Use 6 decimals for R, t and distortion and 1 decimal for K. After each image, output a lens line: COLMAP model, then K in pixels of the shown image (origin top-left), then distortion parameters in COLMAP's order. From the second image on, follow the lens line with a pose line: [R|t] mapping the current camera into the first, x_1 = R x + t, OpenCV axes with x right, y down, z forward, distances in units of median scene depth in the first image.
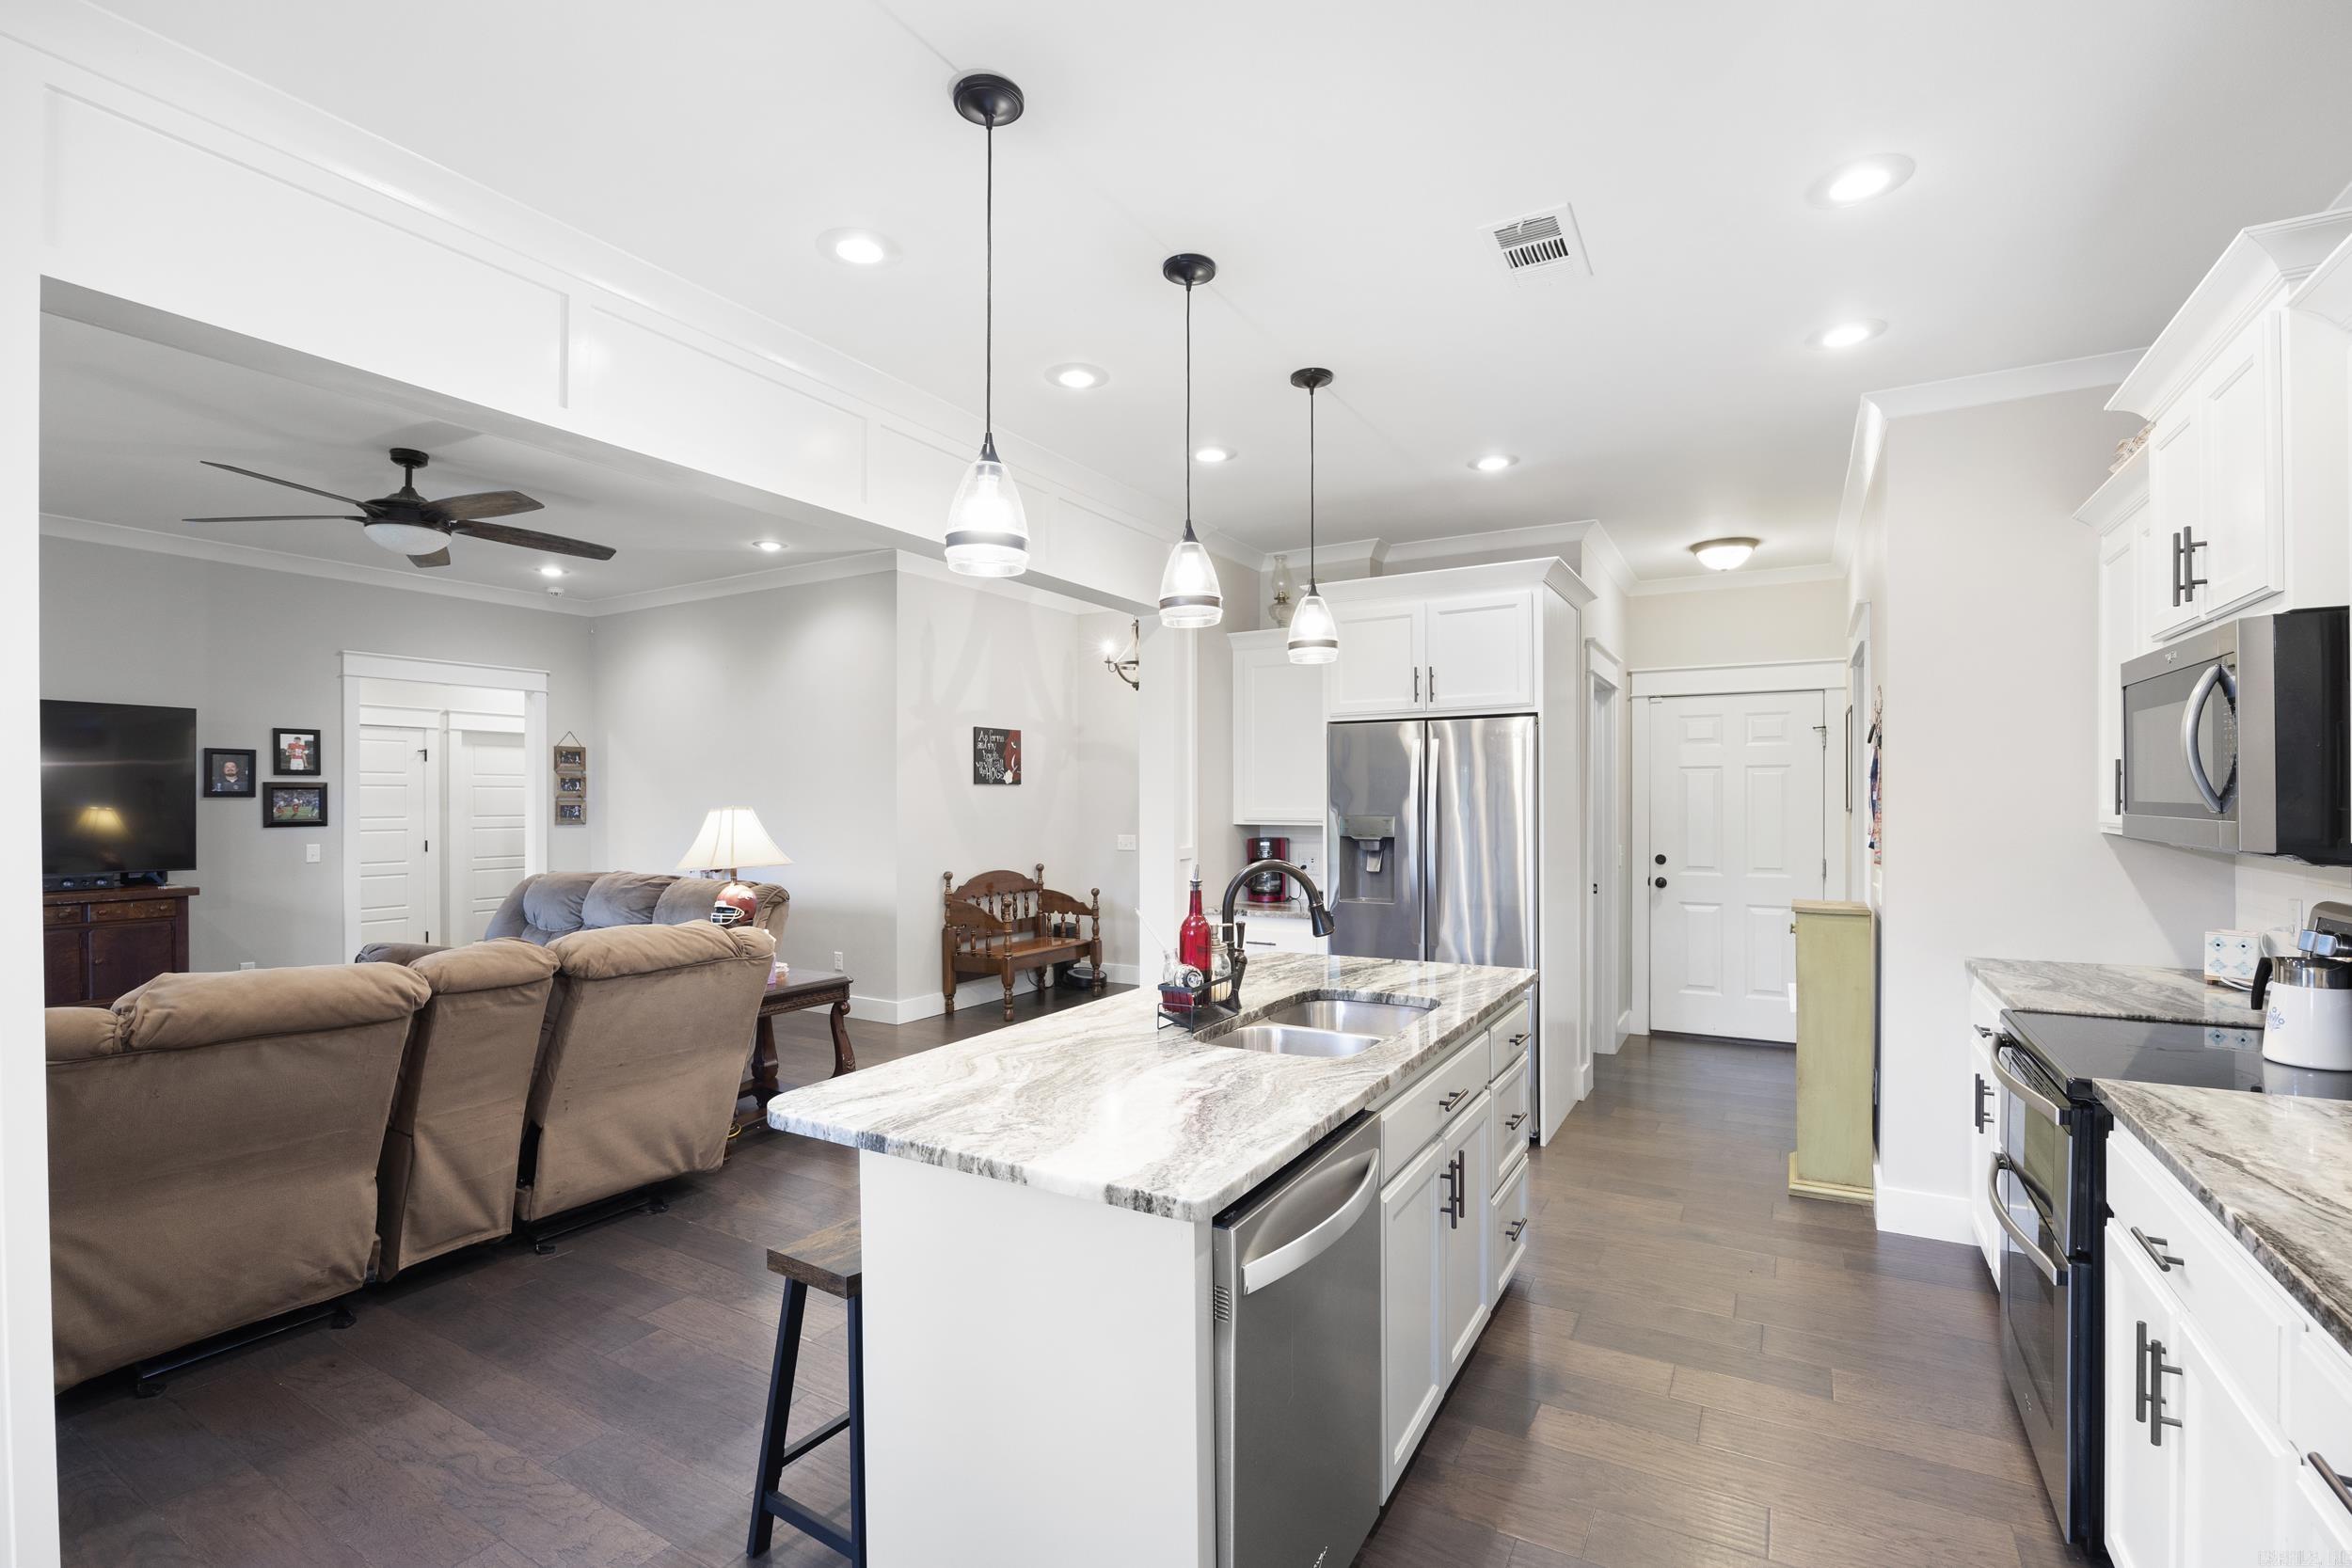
lens RADIAL K [[1047.1, 0, 1193.3], [0, 1047.1, 807.6], [0, 0, 1]] dist [-0.021299, 0.003270]
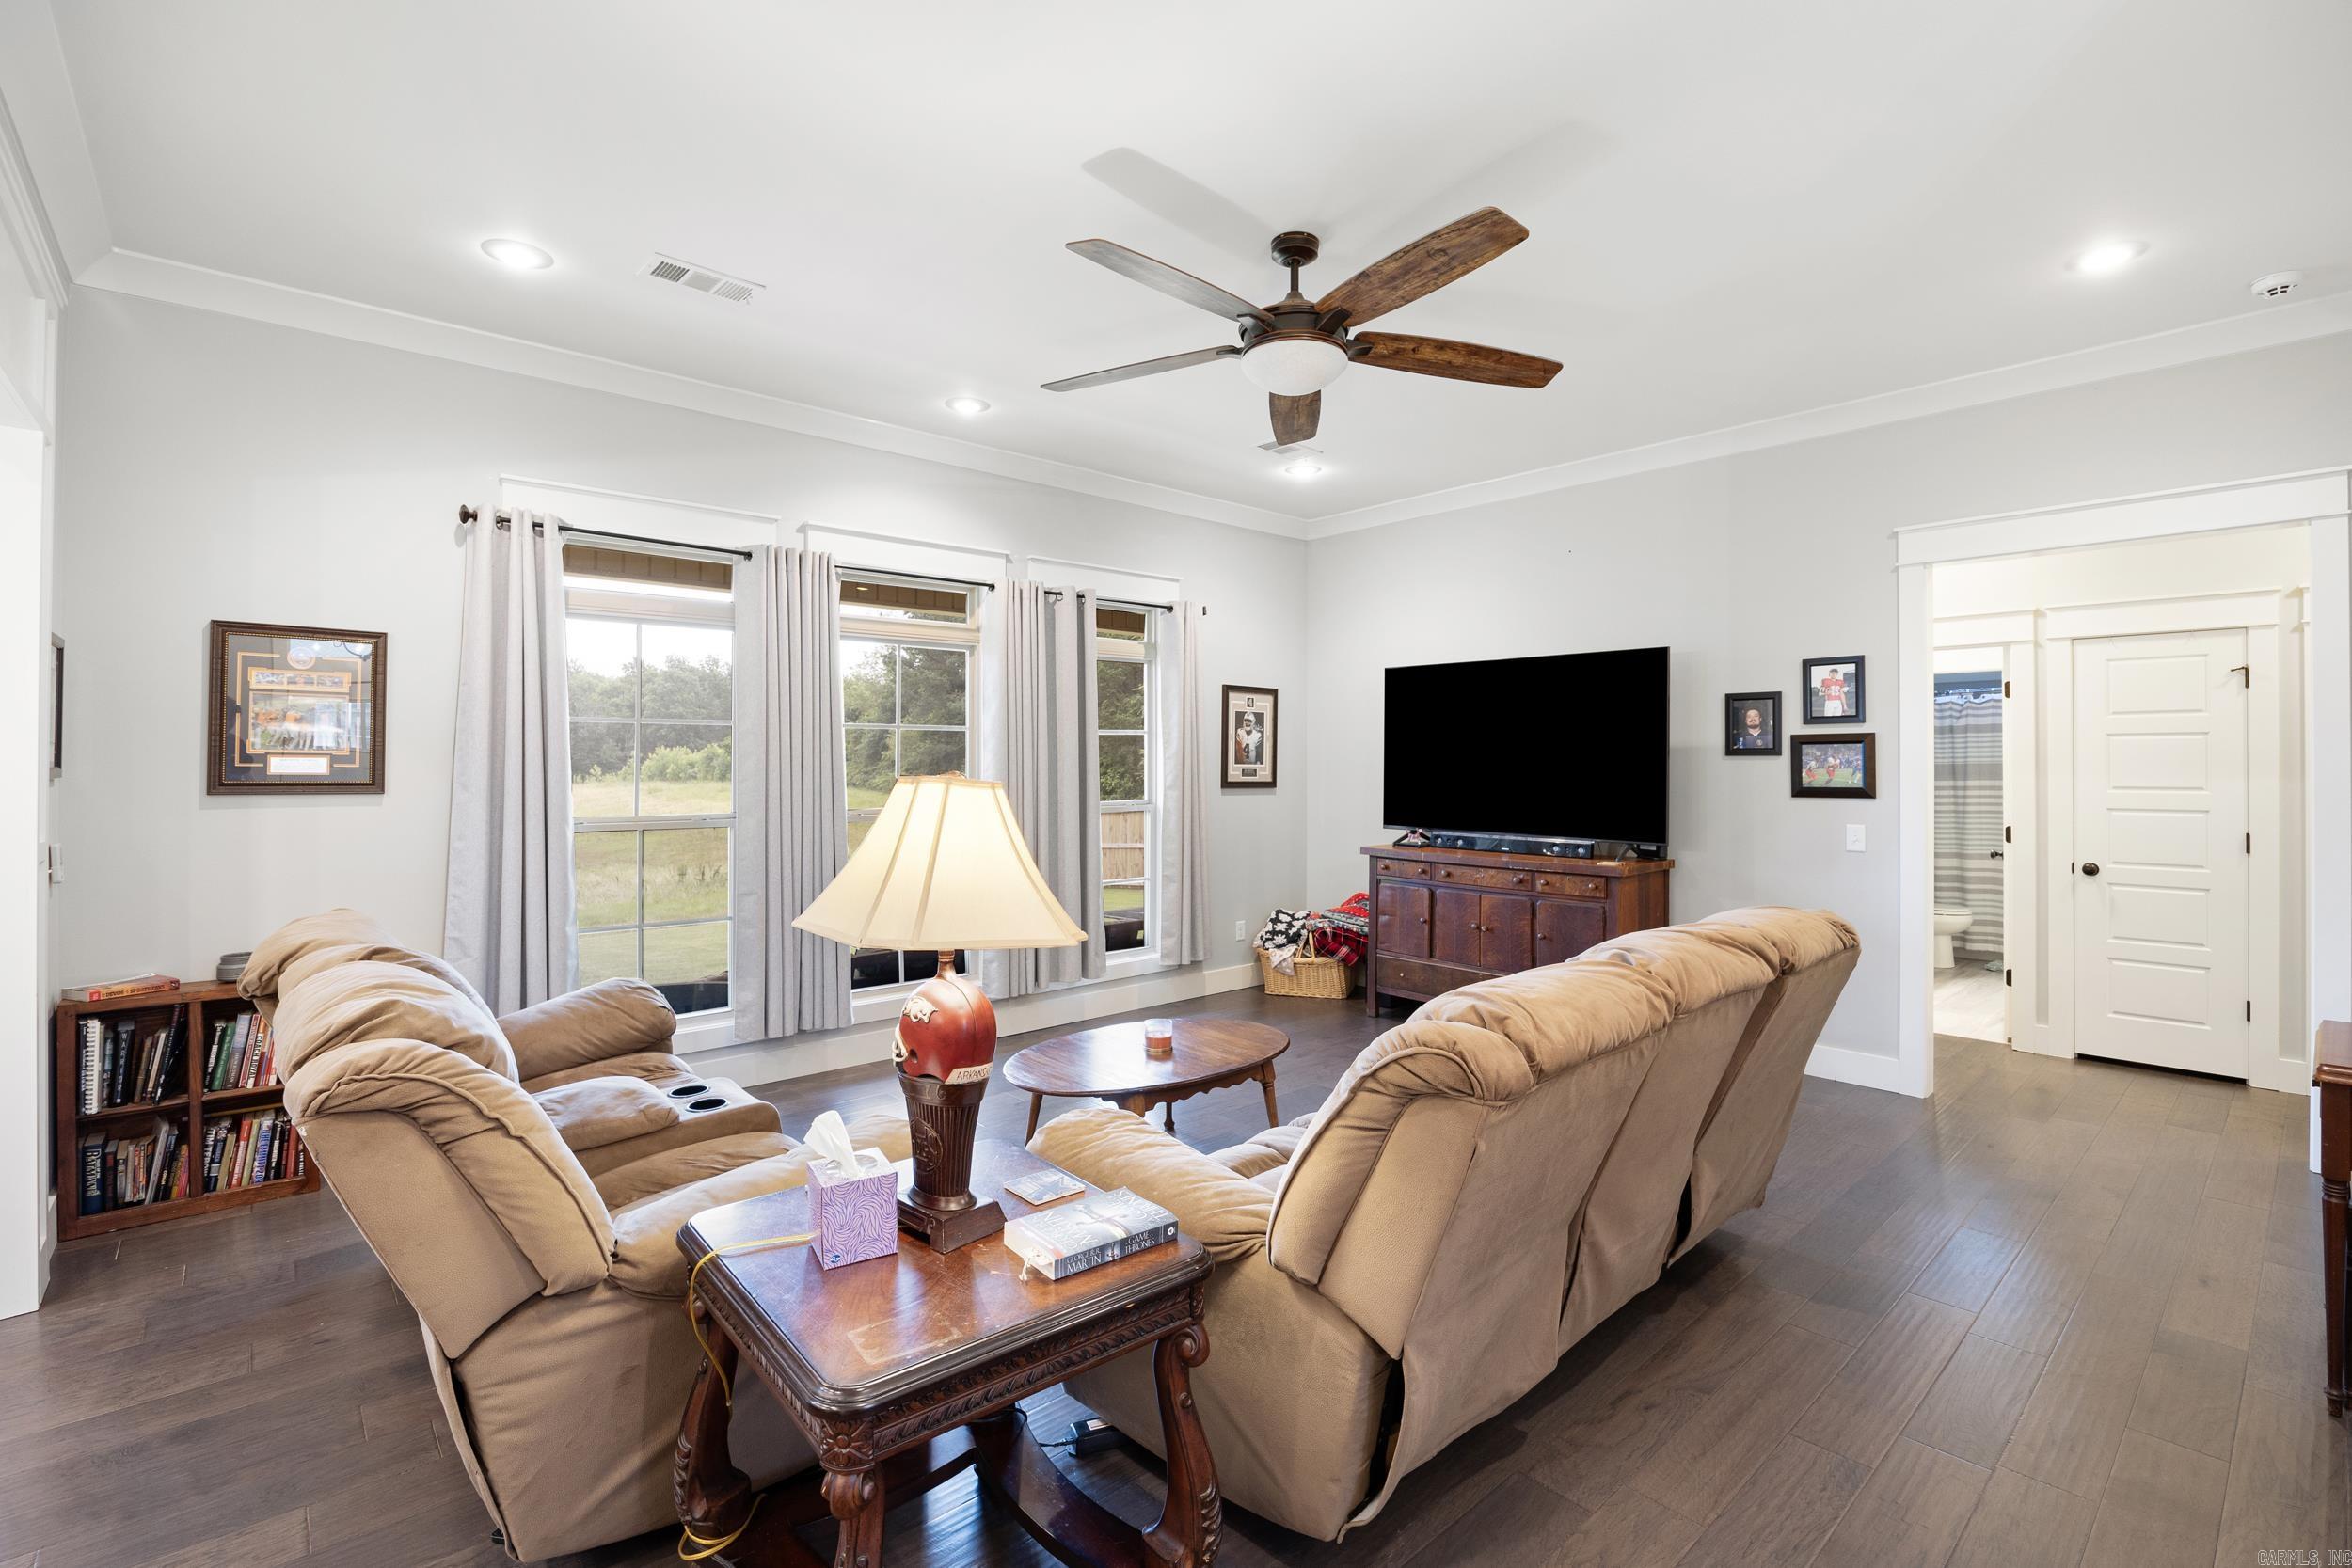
lens RADIAL K [[1047.1, 0, 1184.5], [0, 1047.1, 751.2], [0, 0, 1]] dist [-0.021299, 0.003270]
pose [[-0.312026, -0.010088, -0.950020, -0.077116], [-0.006967, 0.999941, -0.008329, -0.004621], [0.950048, 0.004020, -0.312078, 0.946218]]
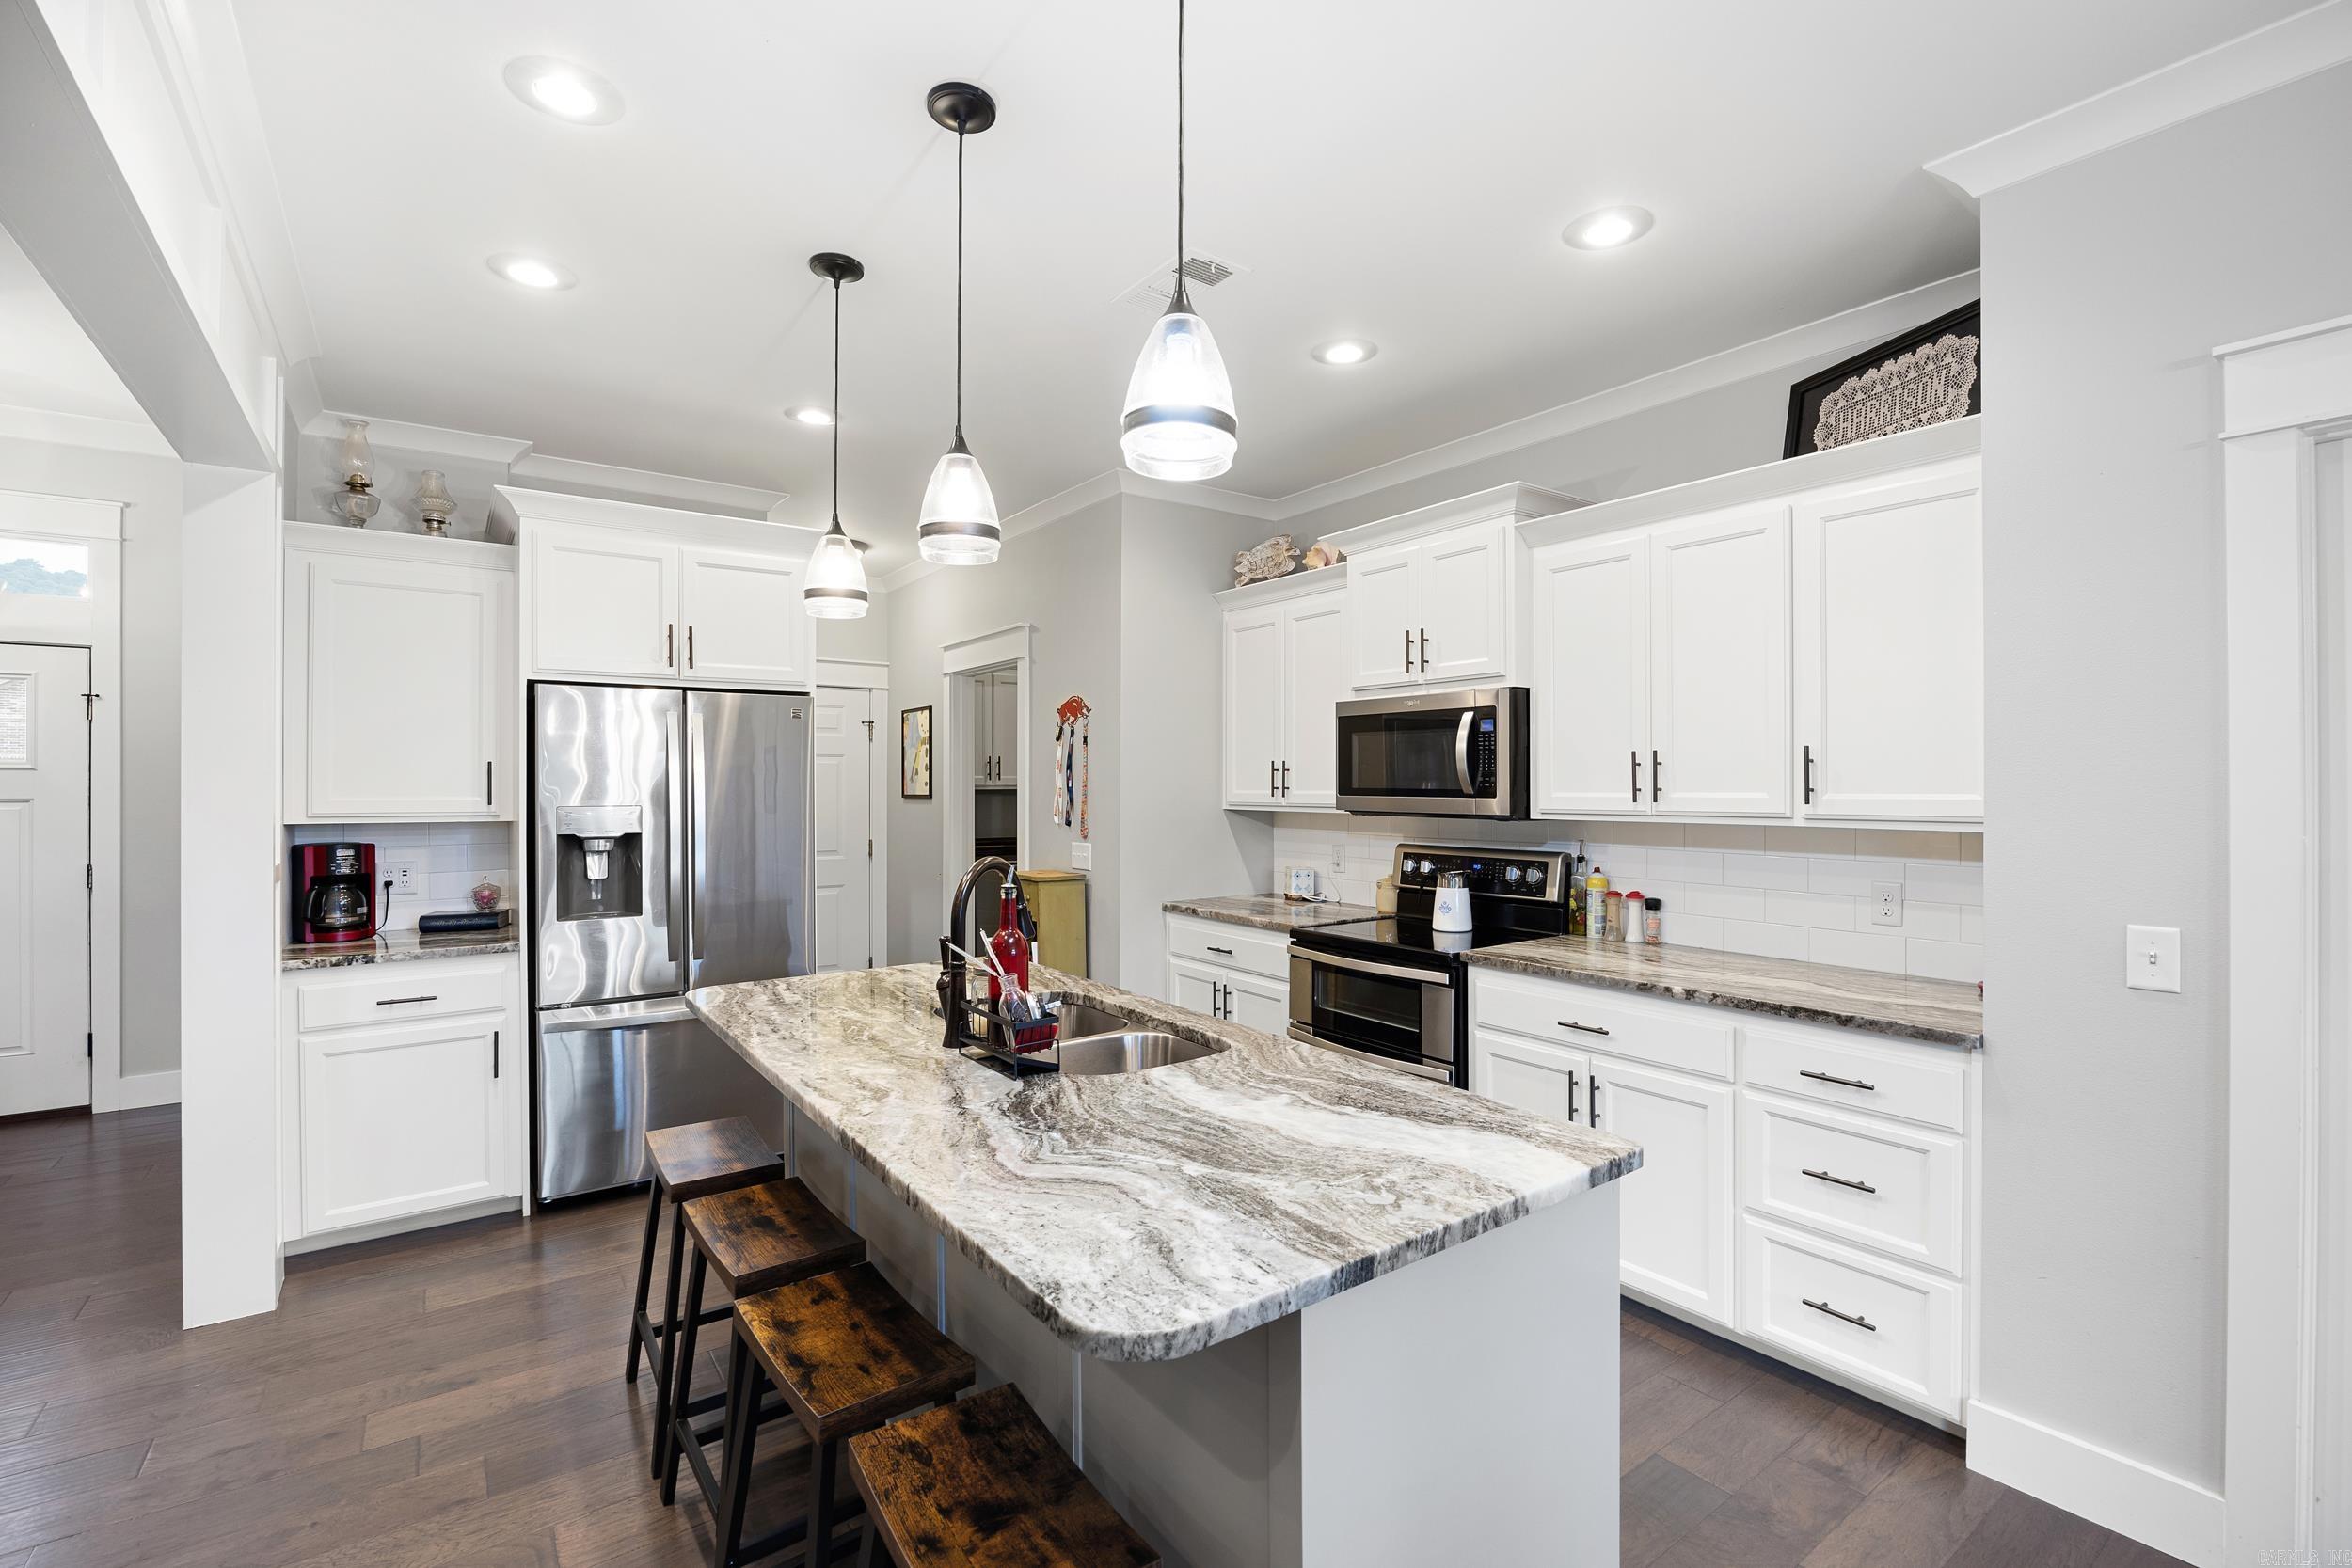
lens RADIAL K [[1047.1, 0, 1181.2], [0, 1047.1, 776.5], [0, 0, 1]] dist [-0.021299, 0.003270]
pose [[0.404986, 0.010014, 0.914268, -0.287548], [0.006509, 0.999883, -0.013835, -0.000572], [-0.914300, 0.011554, 0.404874, 0.237482]]
